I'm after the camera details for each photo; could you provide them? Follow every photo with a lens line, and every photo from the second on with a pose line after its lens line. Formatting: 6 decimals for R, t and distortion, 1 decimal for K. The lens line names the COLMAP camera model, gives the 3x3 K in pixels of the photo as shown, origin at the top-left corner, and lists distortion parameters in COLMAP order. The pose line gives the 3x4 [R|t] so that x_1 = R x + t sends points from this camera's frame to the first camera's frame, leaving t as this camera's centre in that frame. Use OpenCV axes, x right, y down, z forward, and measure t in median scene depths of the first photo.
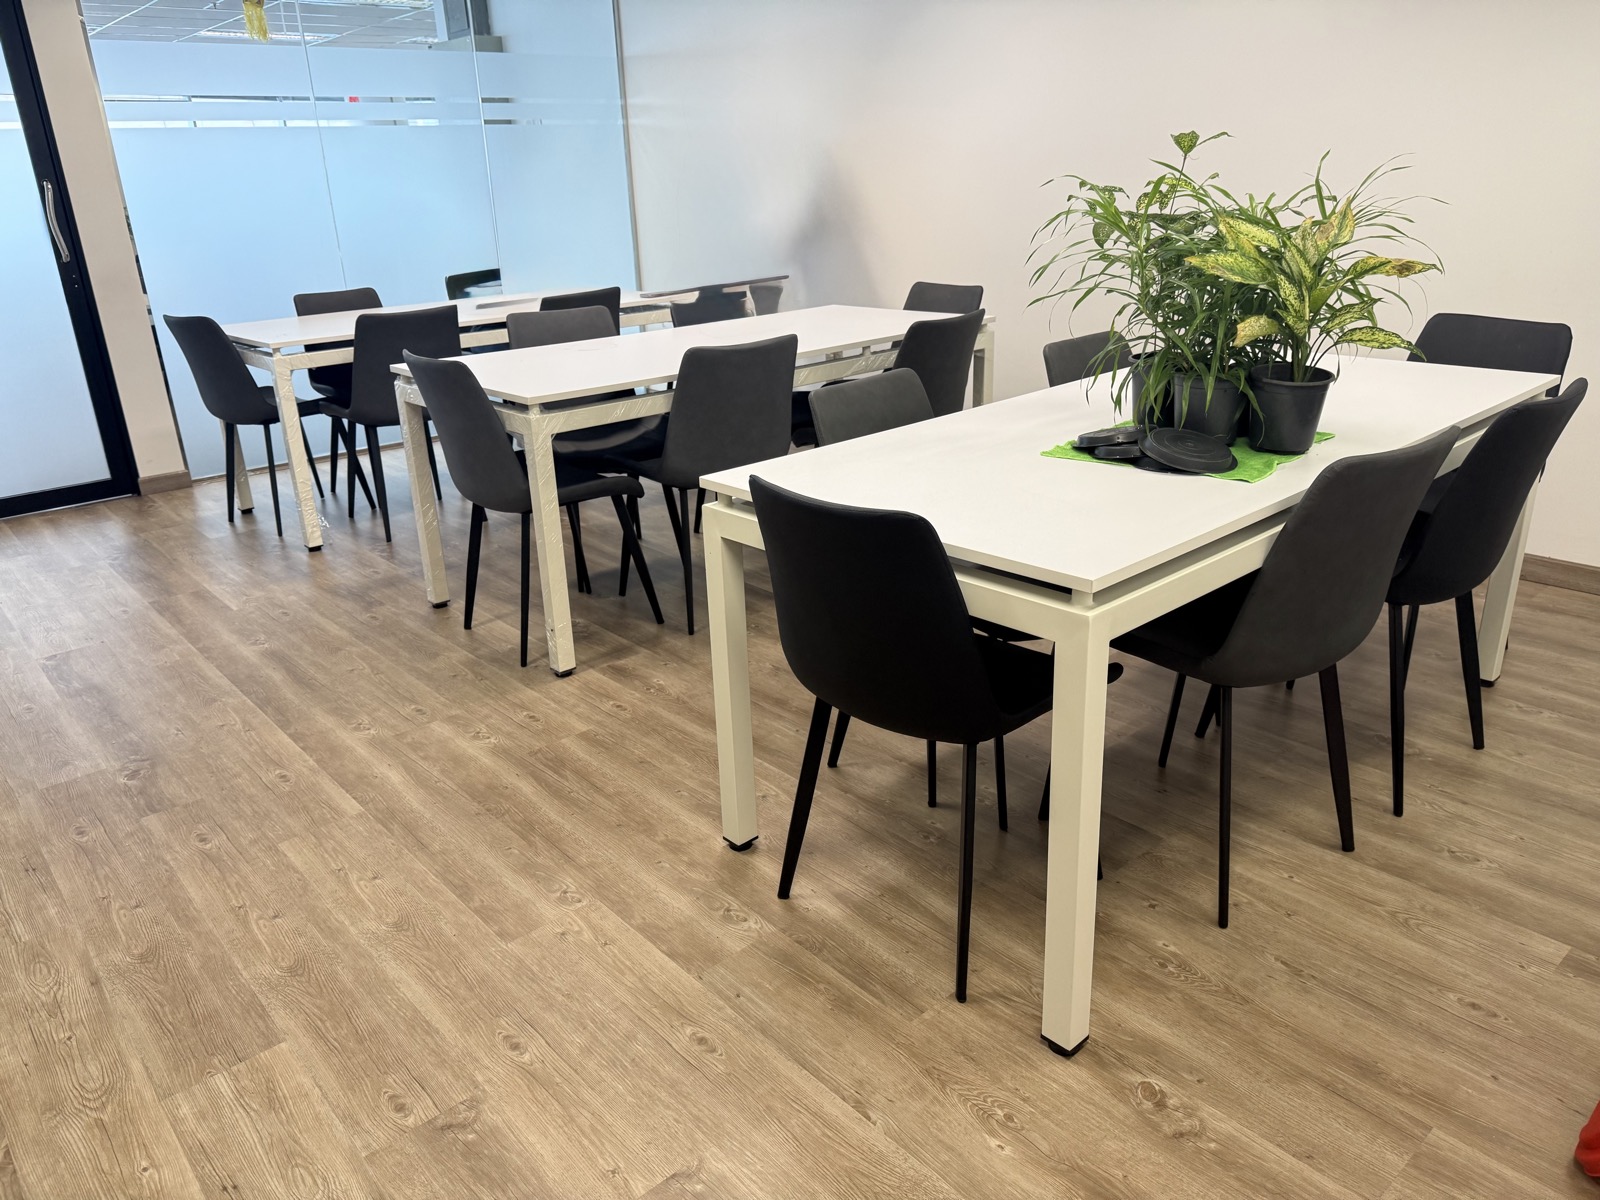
lens RADIAL K [[1135.8, 0, 796.7], [0, 1135.8, 603.1], [0, 0, 1]] dist [0.045236, -0.065760]
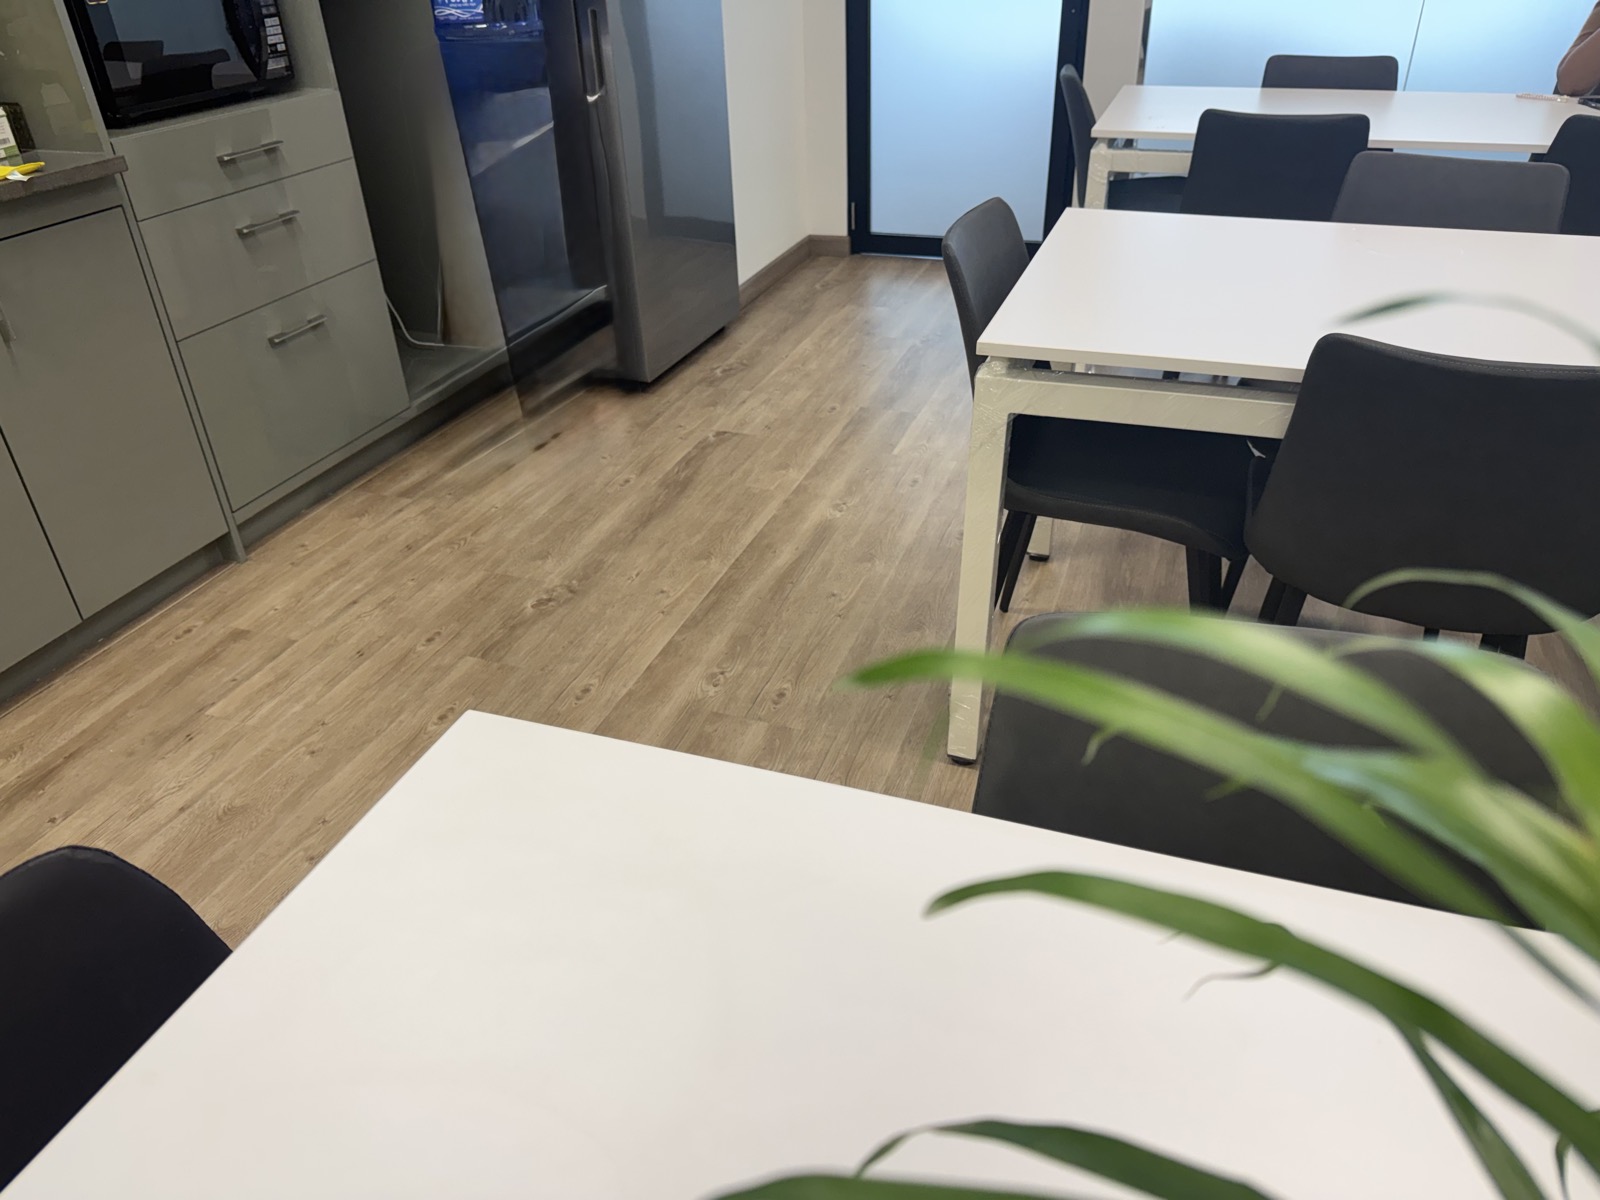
lens RADIAL K [[1135.8, 0, 797.2], [0, 1135.8, 611.5], [0, 0, 1]] dist [0.045236, -0.065760]
pose [[0.483210, 0.484809, -0.729019, 0.262910], [-0.305761, 0.873701, 0.378360, -0.326300], [0.820377, 0.040078, 0.570417, 0.782643]]
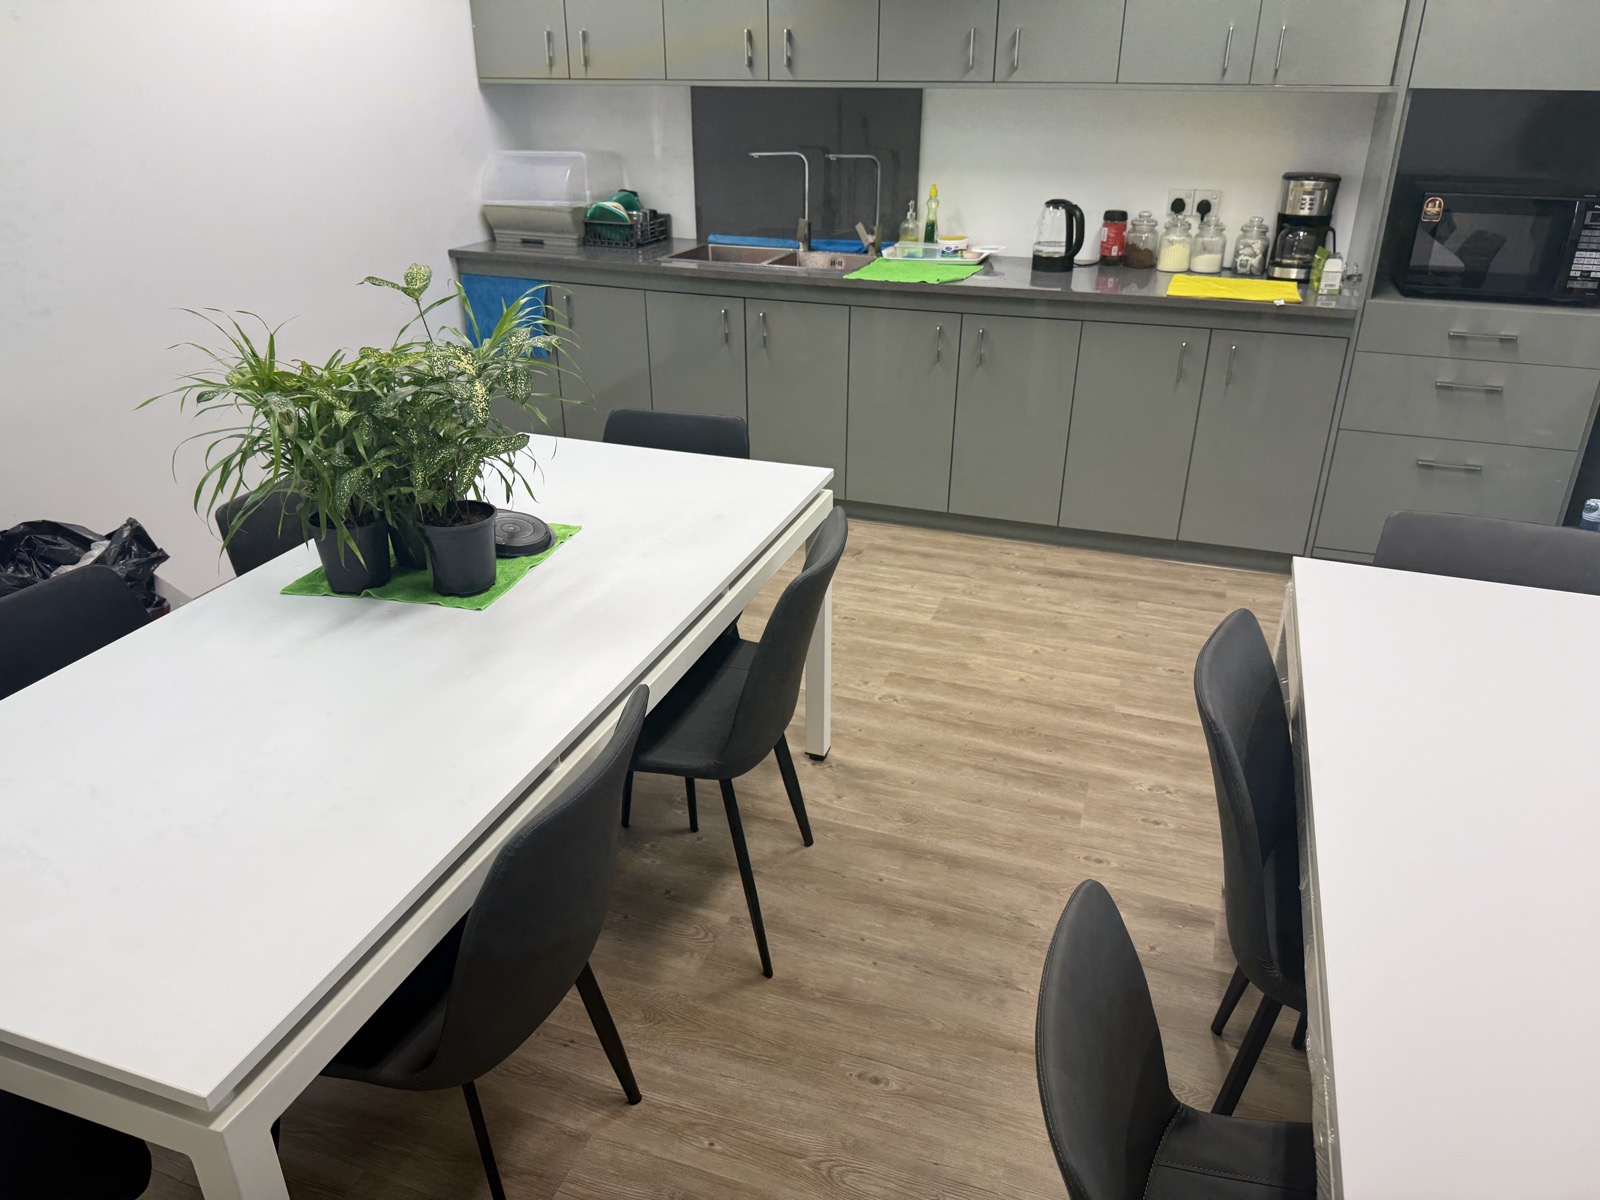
lens RADIAL K [[1135.8, 0, 796.8], [0, 1135.8, 603.1], [0, 0, 1]] dist [0.045236, -0.065760]
pose [[-0.878017, 0.241482, -0.413246, 0.480494], [-0.138956, 0.697600, 0.702883, -0.841568], [0.458015, 0.674567, -0.578949, 1.696514]]
